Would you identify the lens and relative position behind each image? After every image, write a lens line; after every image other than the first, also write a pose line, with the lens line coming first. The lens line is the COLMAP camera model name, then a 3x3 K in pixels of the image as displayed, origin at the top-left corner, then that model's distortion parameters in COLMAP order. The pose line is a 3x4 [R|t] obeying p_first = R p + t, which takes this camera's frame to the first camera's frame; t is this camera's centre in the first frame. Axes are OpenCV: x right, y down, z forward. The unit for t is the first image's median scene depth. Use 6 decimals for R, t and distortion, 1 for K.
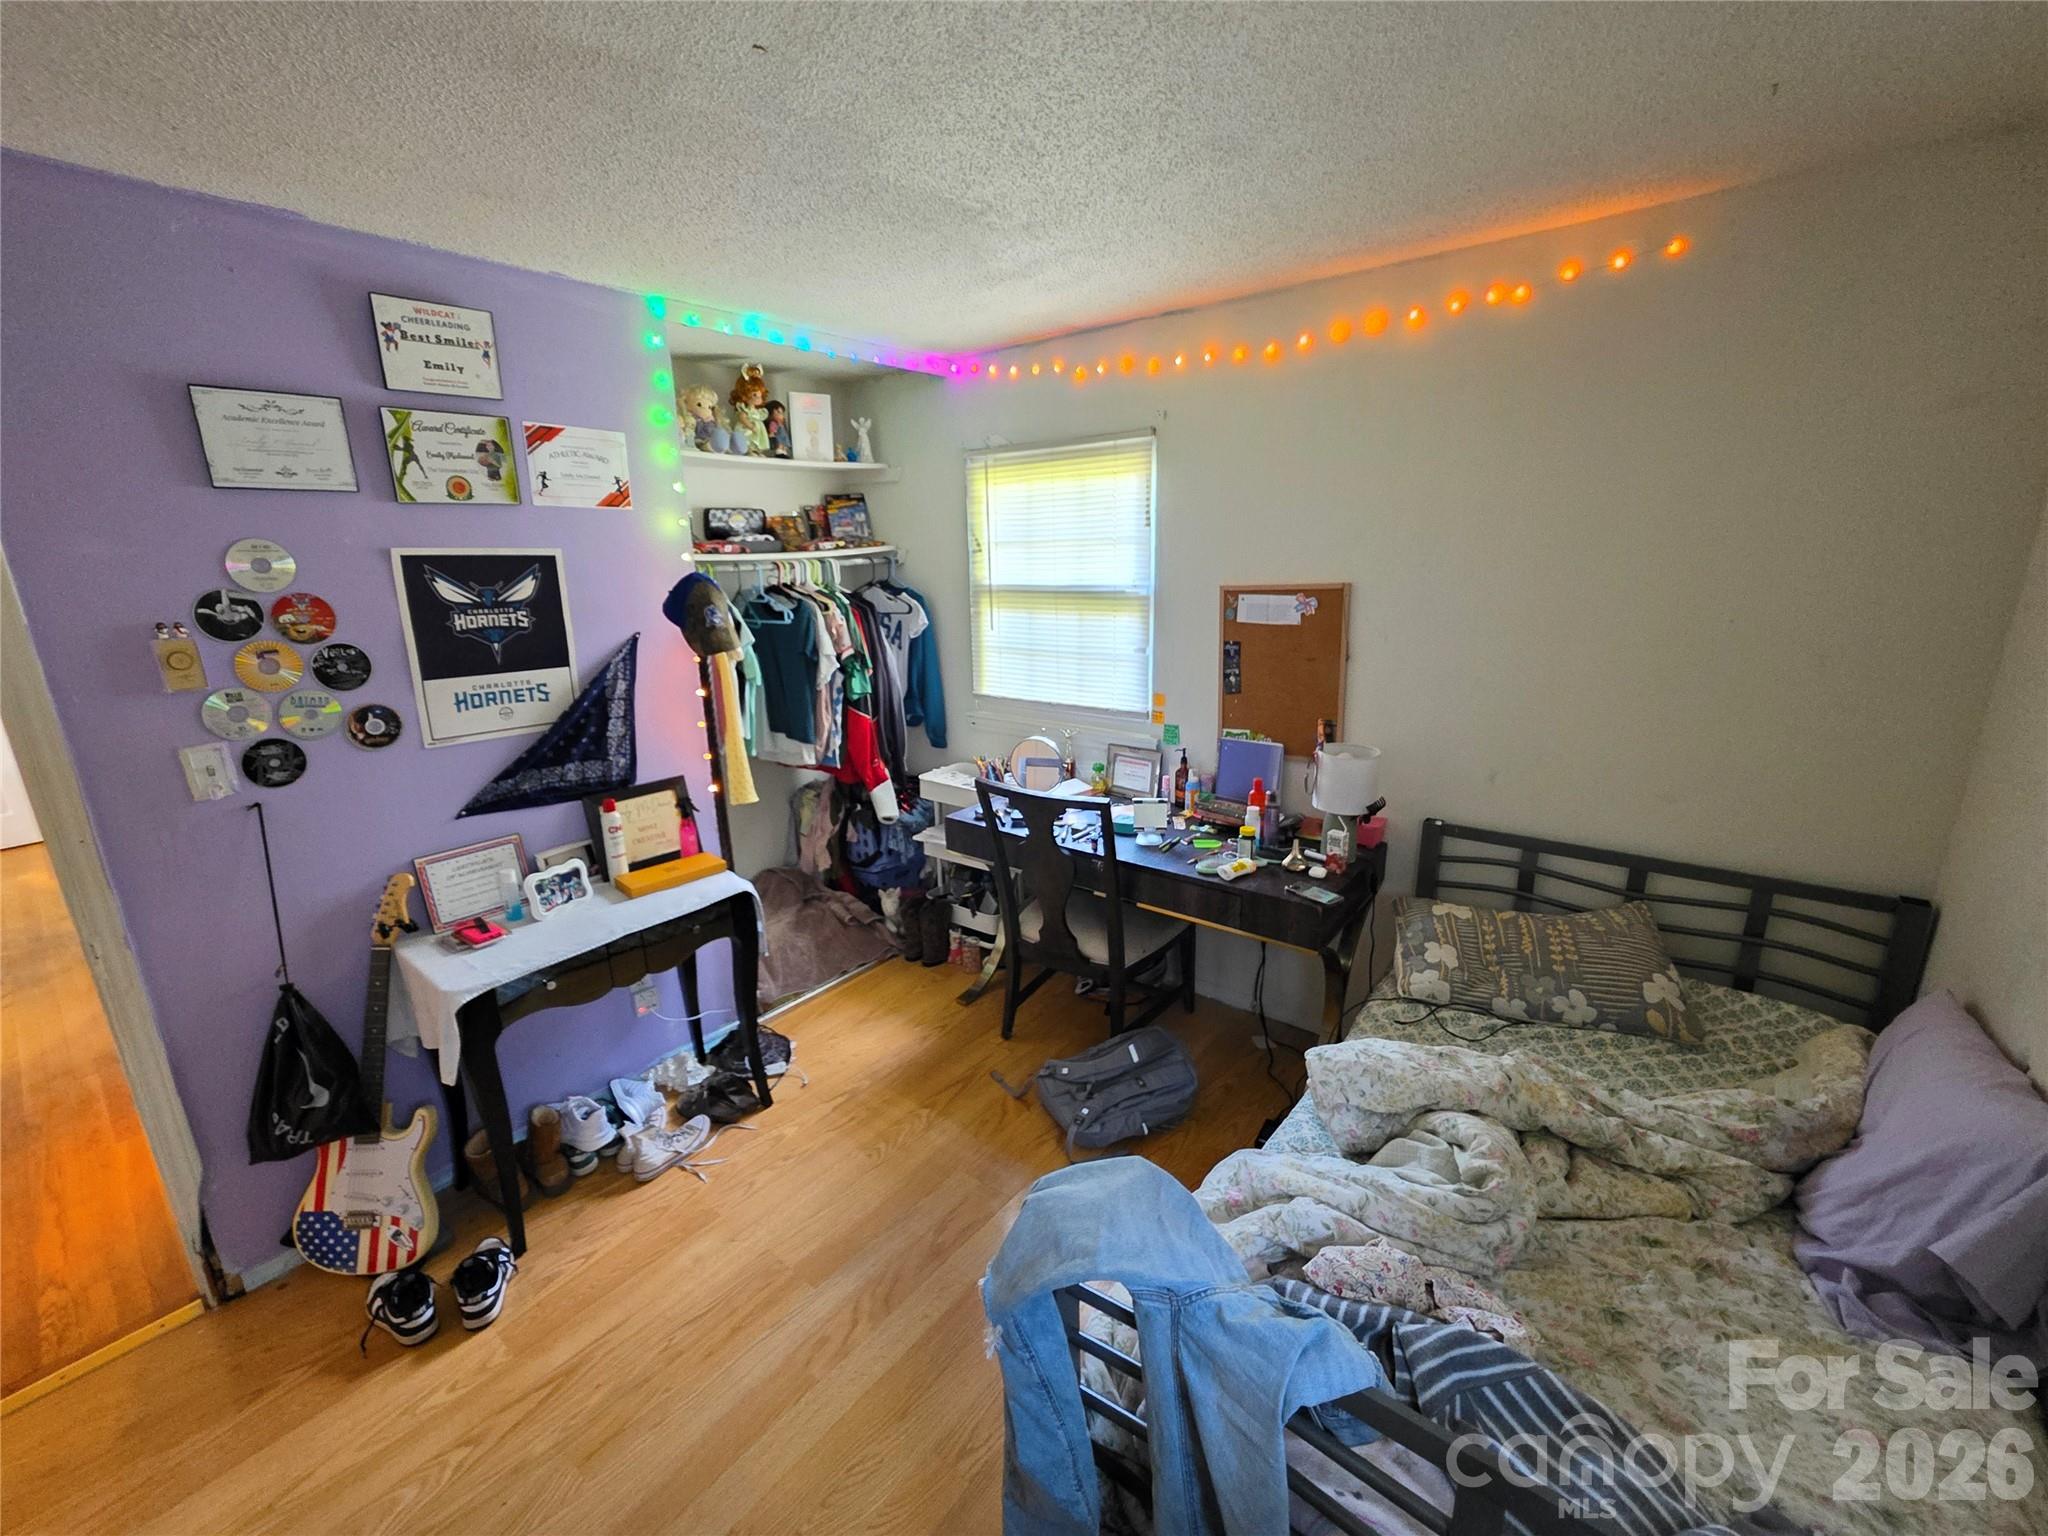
lens RADIAL K [[821.0, 0, 1023.9], [0, 821.0, 769.1], [0, 0, 1]] dist [0.000800, -0.000149]
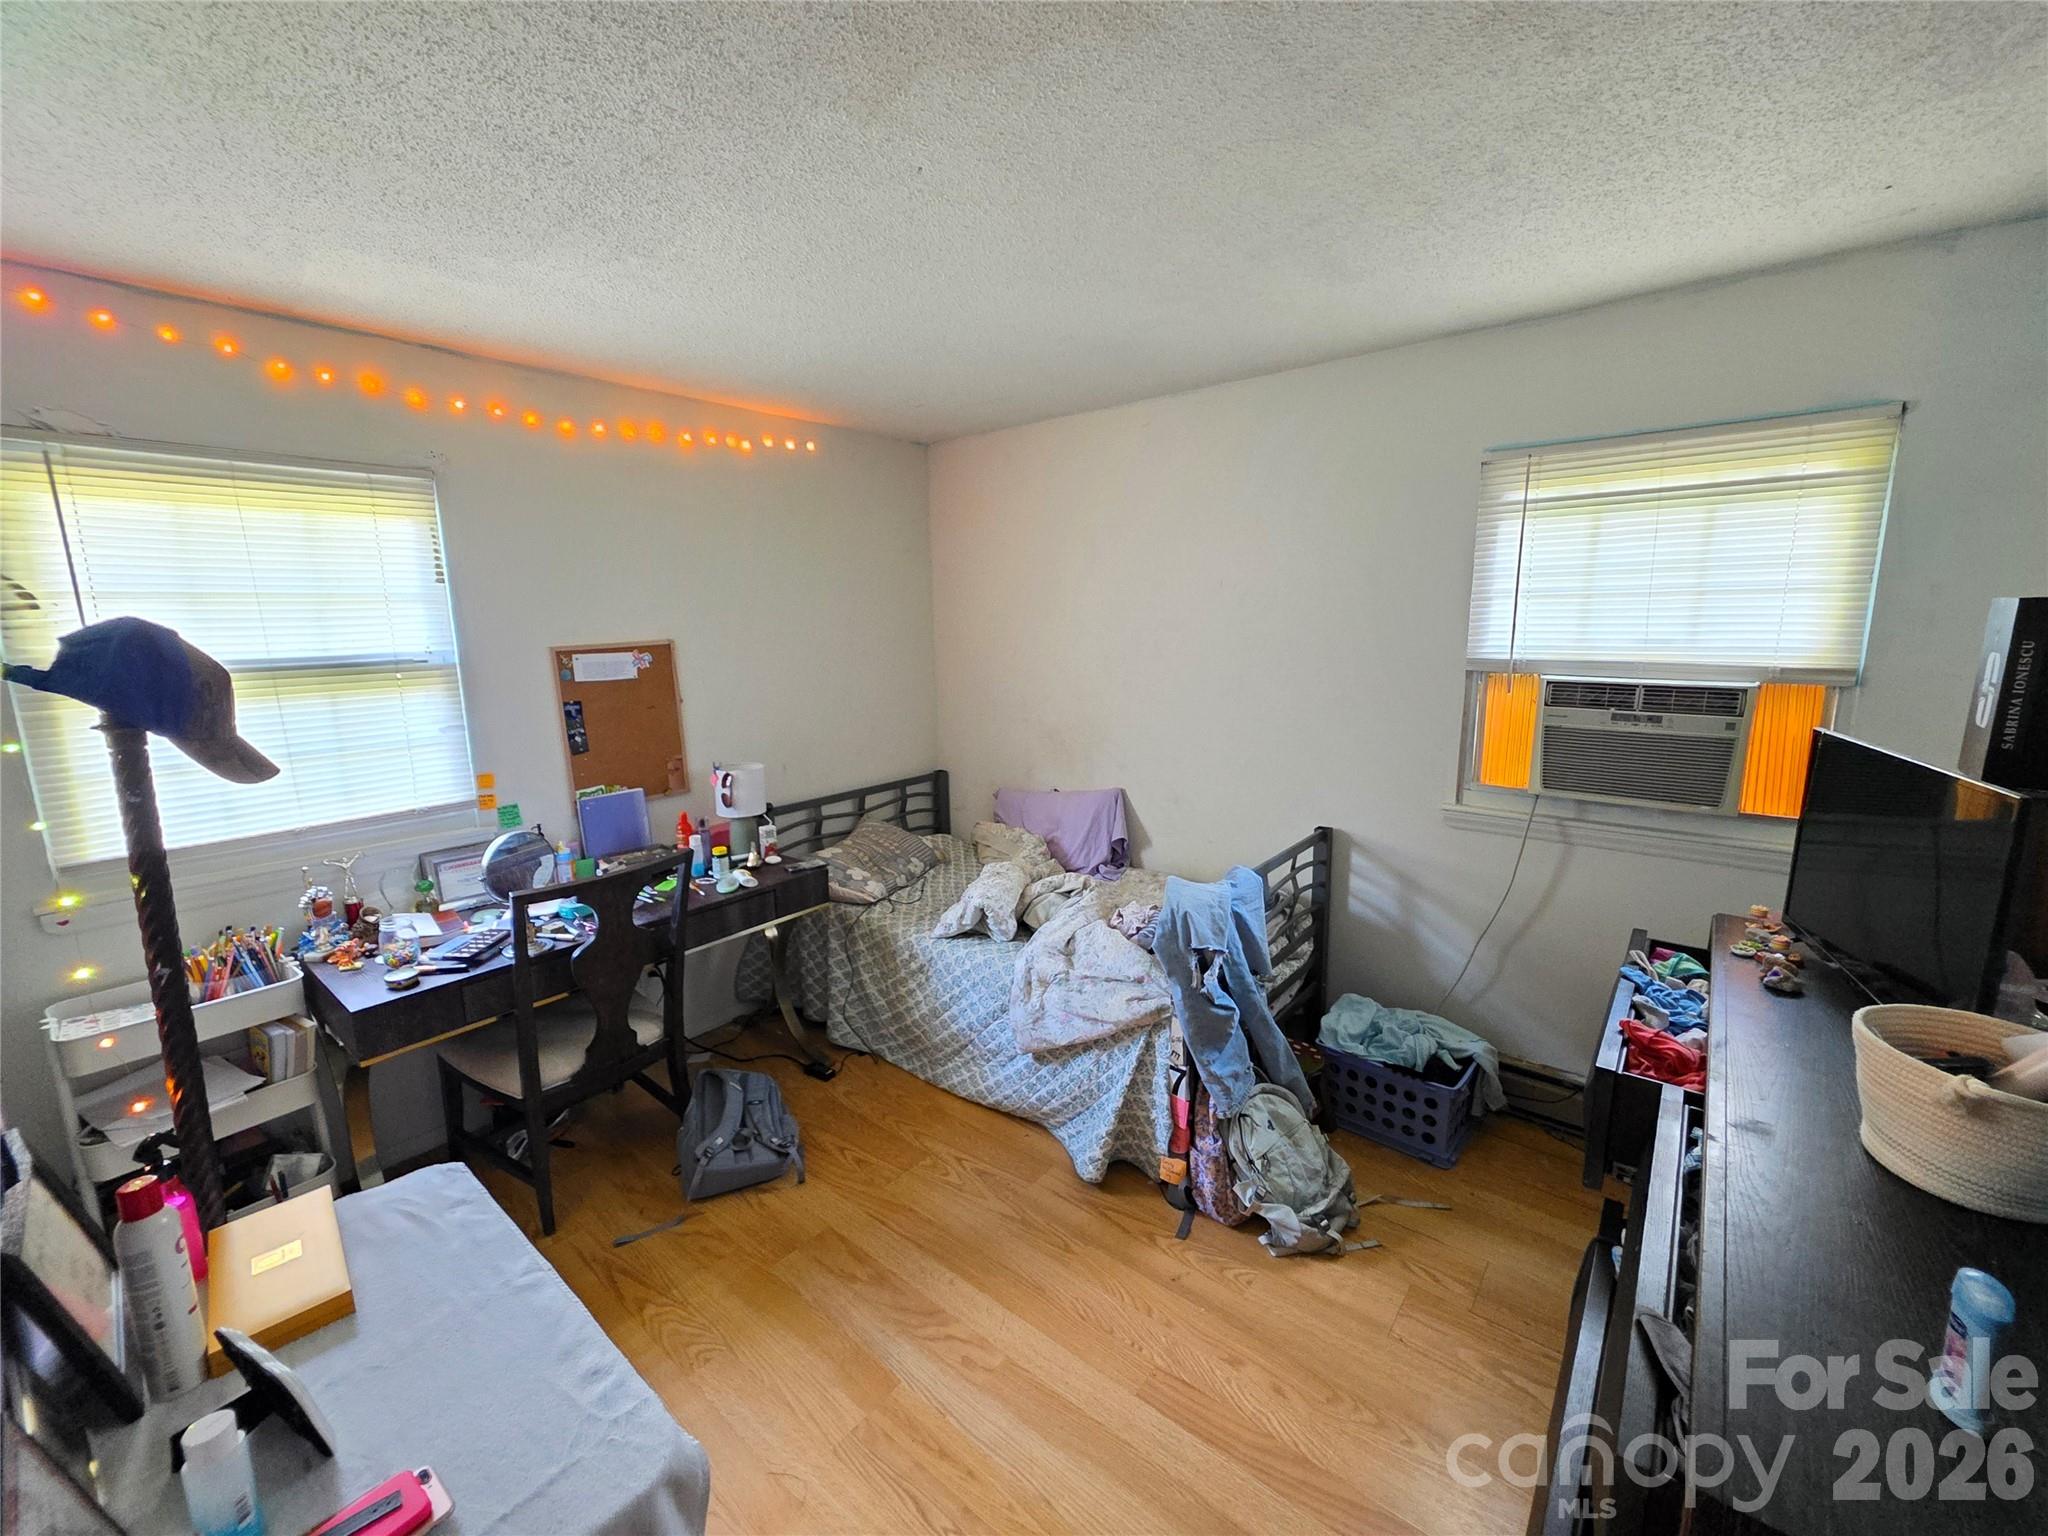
lens RADIAL K [[821.0, 0, 1022.2], [0, 821.0, 759.0], [0, 0, 1]] dist [0.000800, -0.000149]
pose [[0.016509, -0.158499, 0.987221, -0.724354], [0.262061, 0.953525, 0.148707, -0.093966], [-0.964910, 0.256257, 0.057278, 0.433675]]
